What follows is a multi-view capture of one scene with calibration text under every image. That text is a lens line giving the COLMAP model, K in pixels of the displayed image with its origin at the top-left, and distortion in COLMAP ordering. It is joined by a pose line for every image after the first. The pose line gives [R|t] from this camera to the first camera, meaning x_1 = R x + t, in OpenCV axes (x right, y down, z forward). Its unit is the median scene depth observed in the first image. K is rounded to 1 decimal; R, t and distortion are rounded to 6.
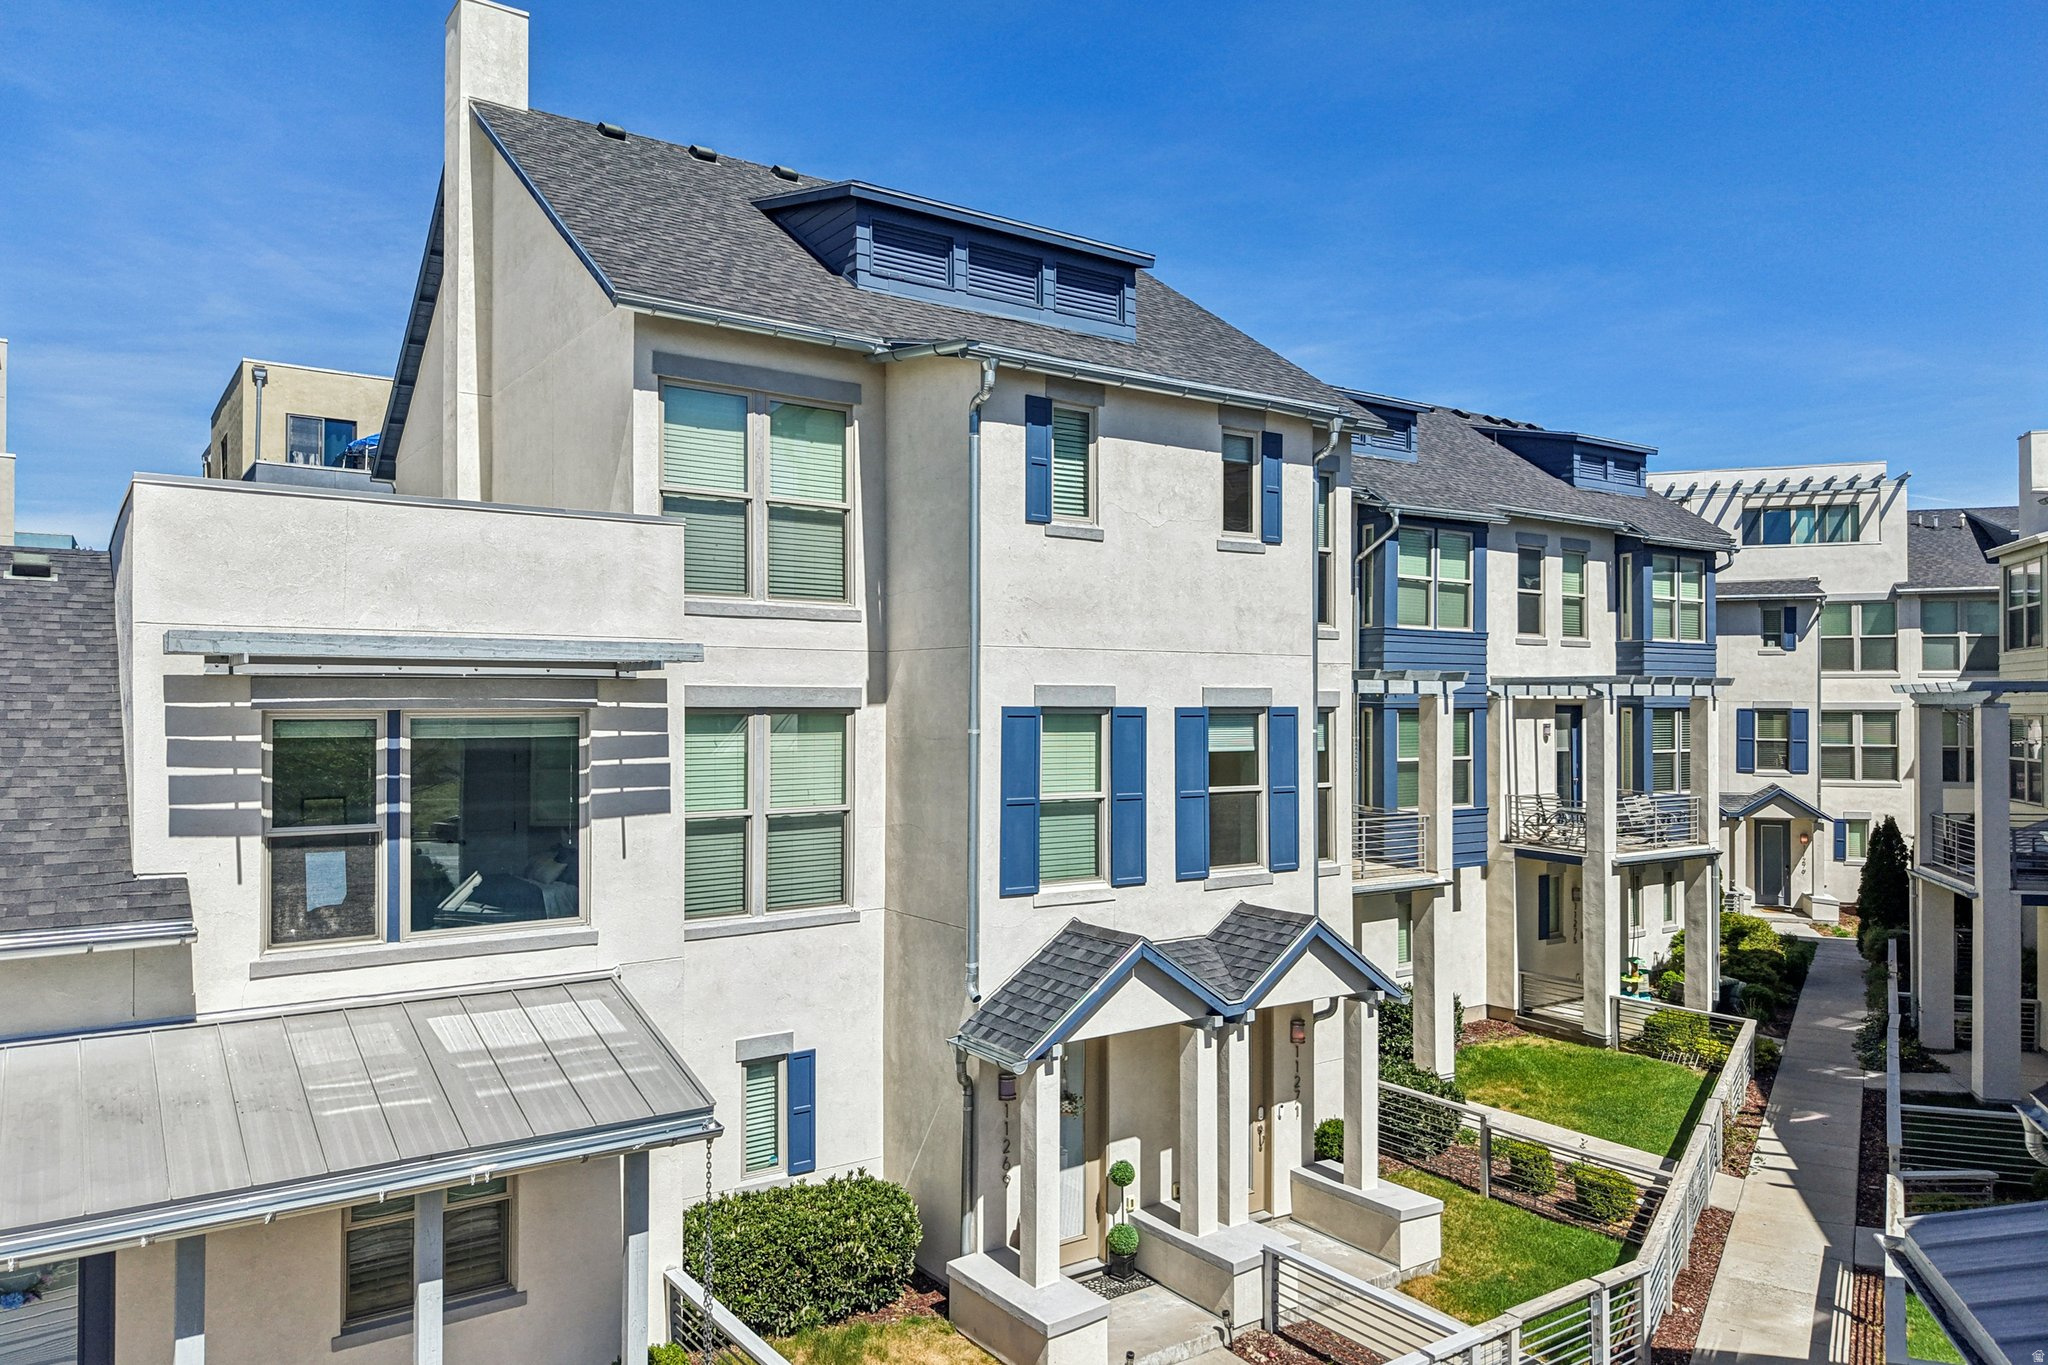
lens RADIAL K [[1355.9, 0, 1024.0], [0, 1355.9, 682.5], [0, 0, 1]] dist [0.011626, -0.001220]
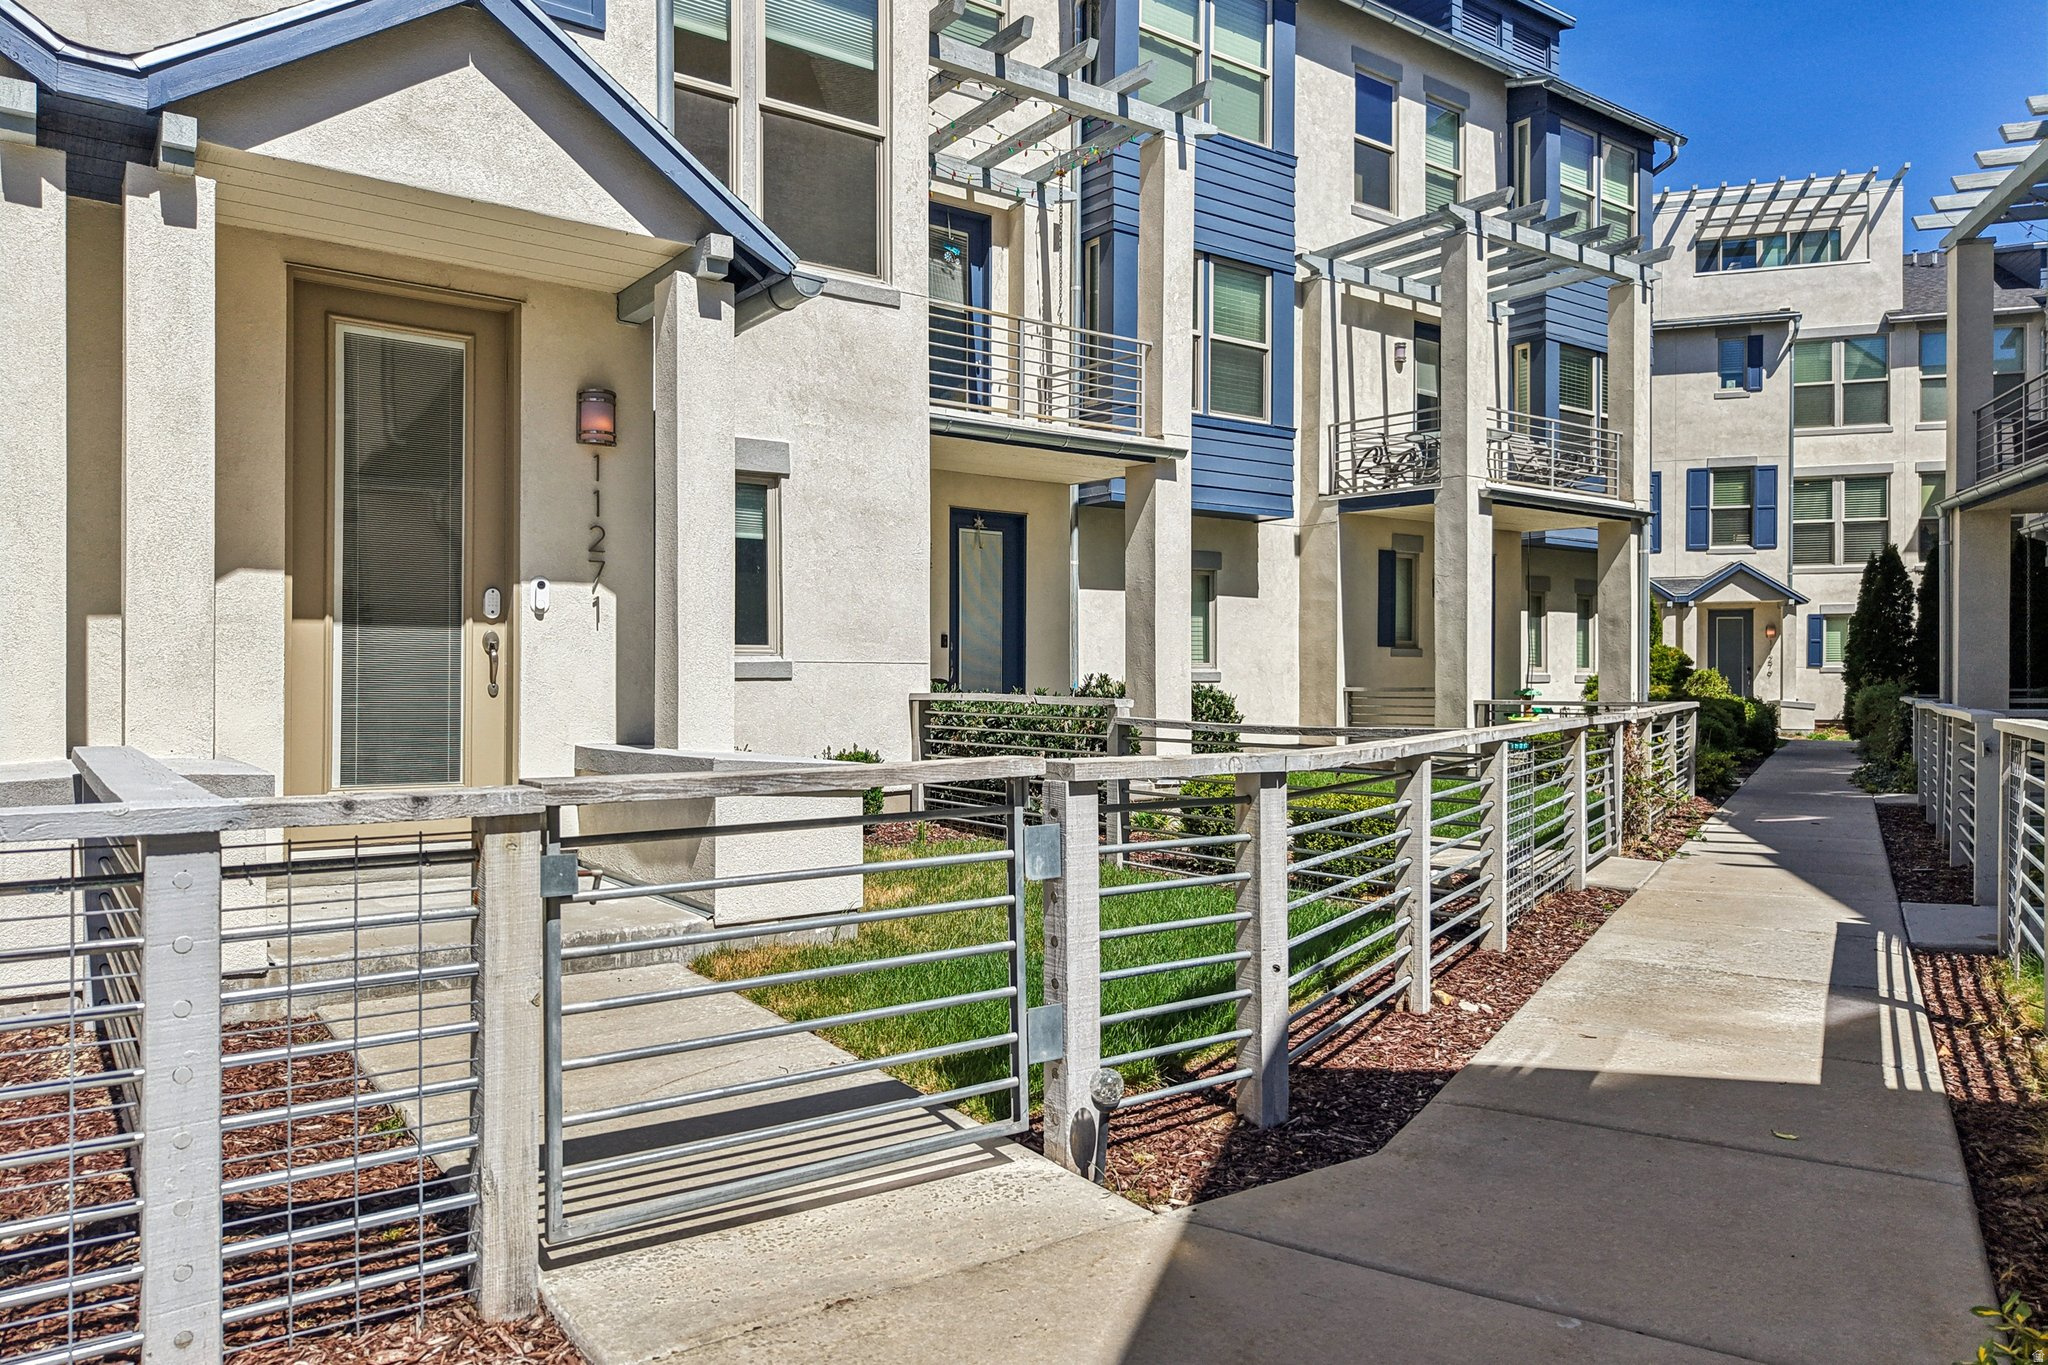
lens RADIAL K [[1366.1, 0, 1004.0], [0, 1366.1, 674.2], [0, 0, 1]] dist [0.001425, -0.005866]
pose [[0.999921, 0.000015, 0.012600, 0.181432], [-0.000178, 0.999917, 0.012876, 0.186374], [-0.012598, -0.012877, 0.999838, 0.325801]]
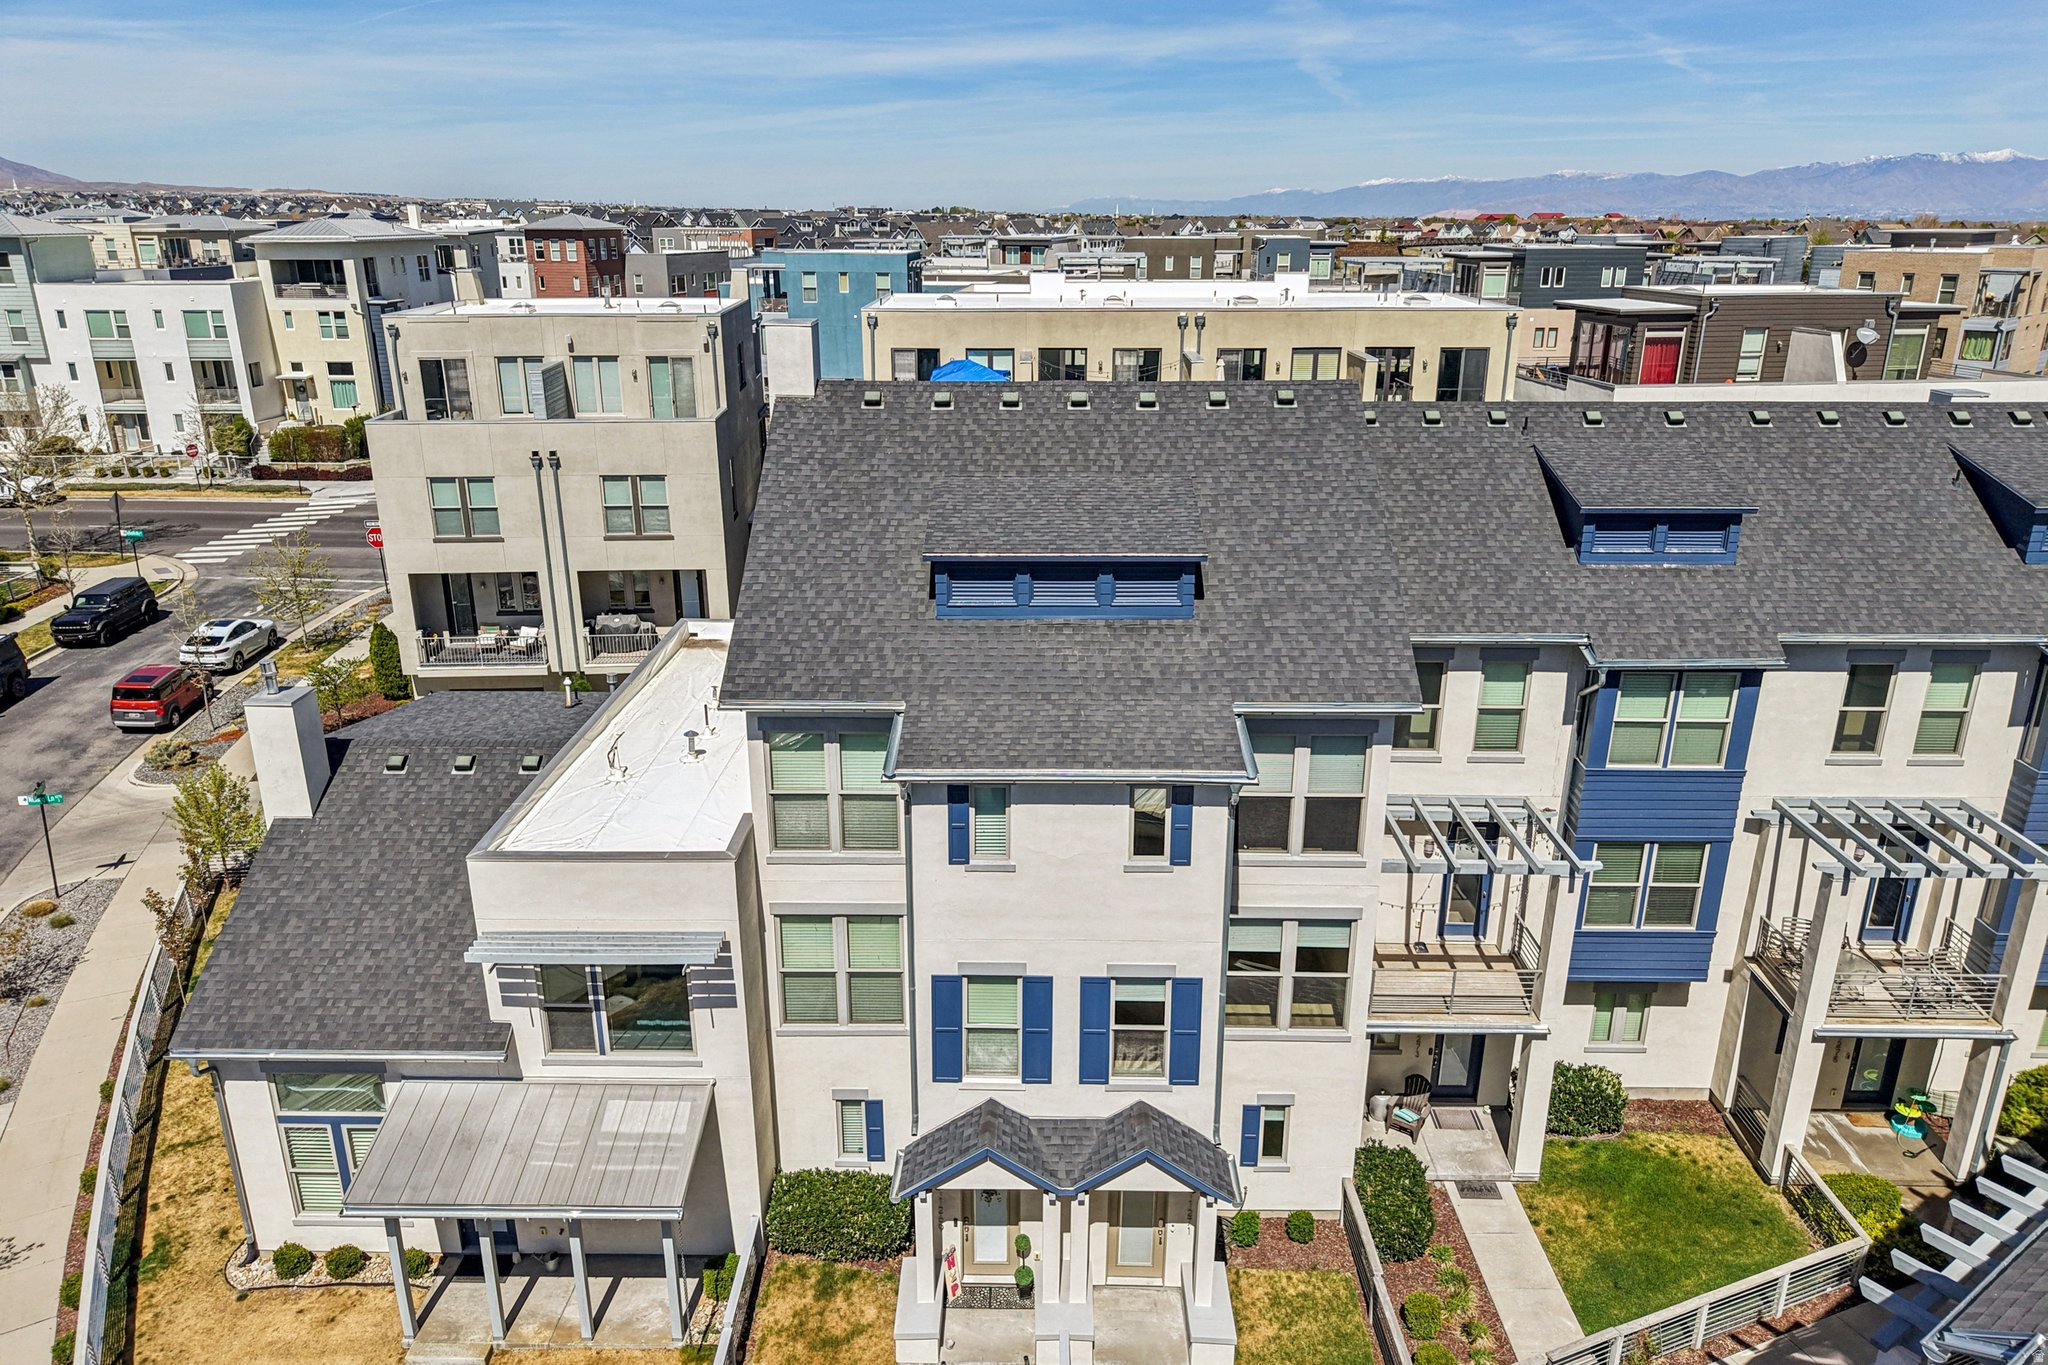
lens RADIAL K [[1355.9, 0, 1024.0], [0, 1355.9, 682.5], [0, 0, 1]] dist [0.011626, -0.001220]
pose [[0.811573, 0.183036, -0.554839, 0.418913], [0.010821, 0.944788, 0.327504, -0.387803], [0.584150, -0.271797, 0.764784, -0.015710]]
